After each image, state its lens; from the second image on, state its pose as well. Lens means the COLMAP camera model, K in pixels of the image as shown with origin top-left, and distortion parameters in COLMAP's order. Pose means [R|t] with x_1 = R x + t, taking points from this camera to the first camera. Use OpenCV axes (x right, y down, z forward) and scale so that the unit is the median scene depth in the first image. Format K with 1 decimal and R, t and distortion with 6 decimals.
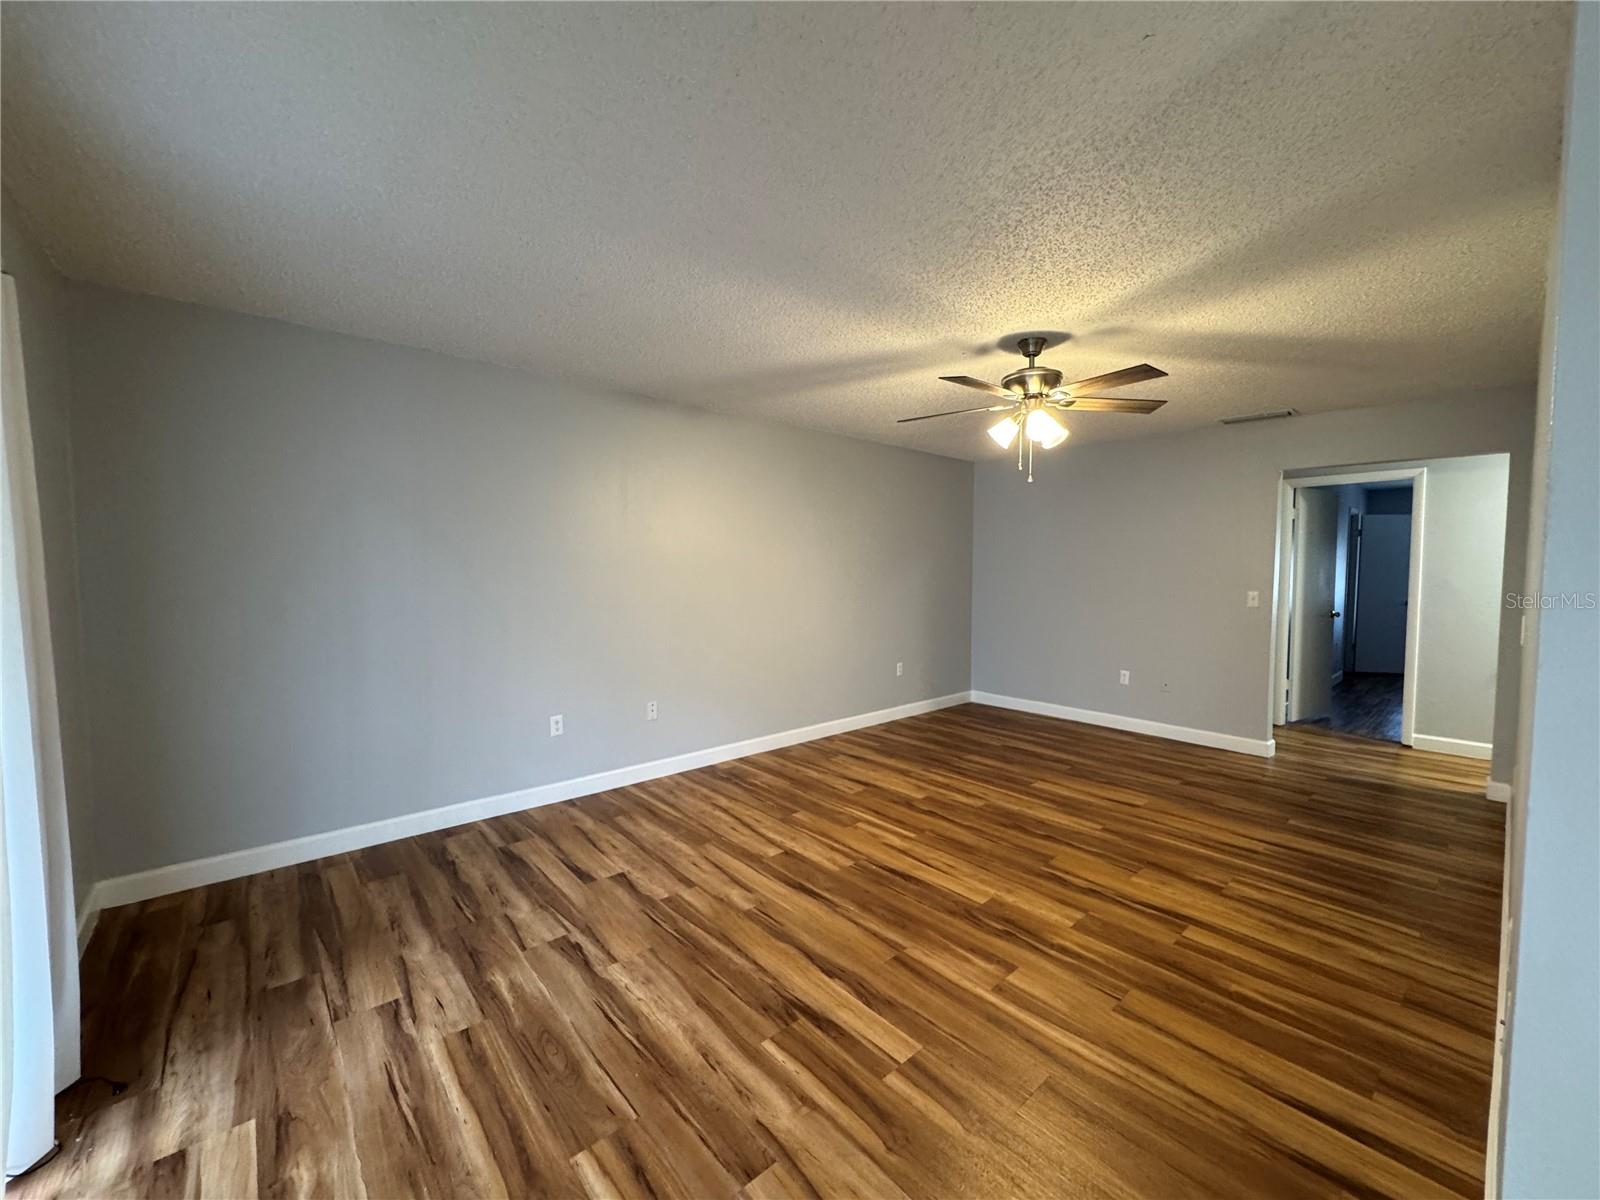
lens RADIAL K [[635.5, 0, 798.8], [0, 635.5, 603.6], [0, 0, 1]] dist [-0.004544, 0.001027]
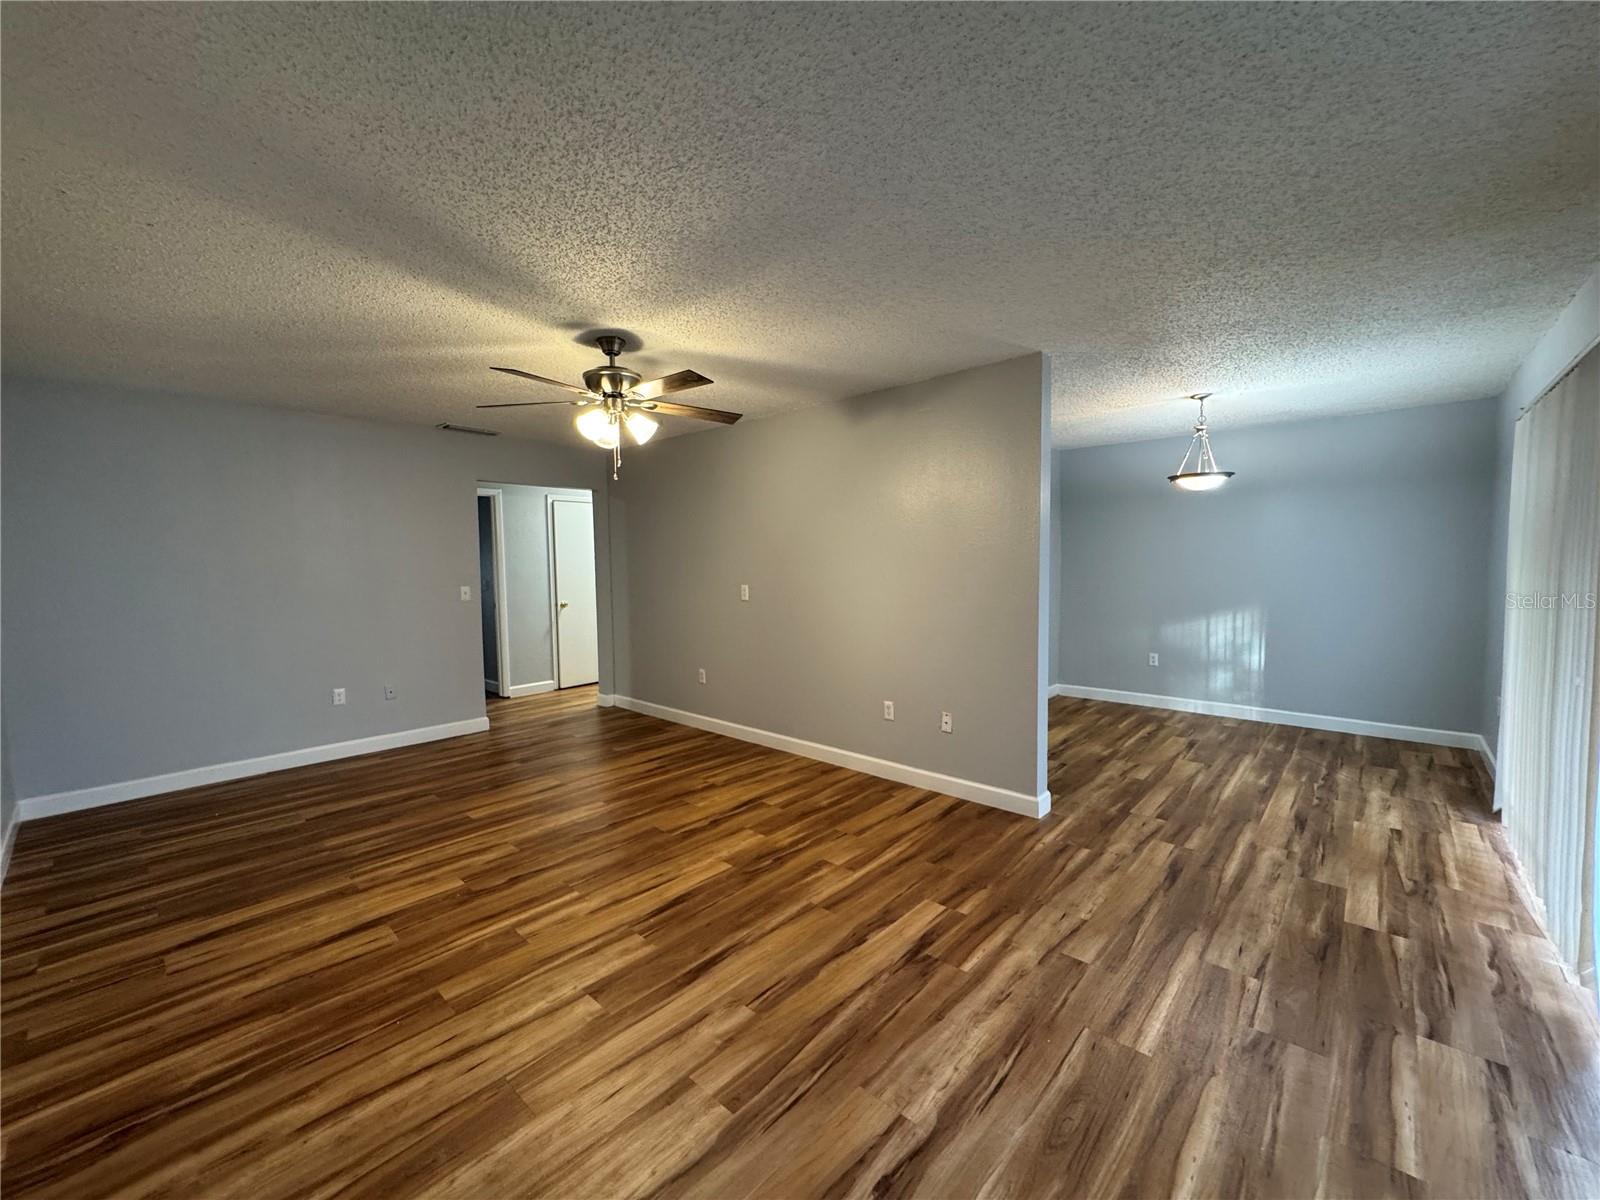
lens RADIAL K [[635.5, 0, 804.0], [0, 635.5, 592.4], [0, 0, 1]] dist [-0.004544, 0.001027]
pose [[-0.110851, -0.052774, 0.992435, -0.837474], [0.069435, 0.995738, 0.060705, -0.064700], [-0.991408, 0.075639, -0.106714, 1.002825]]
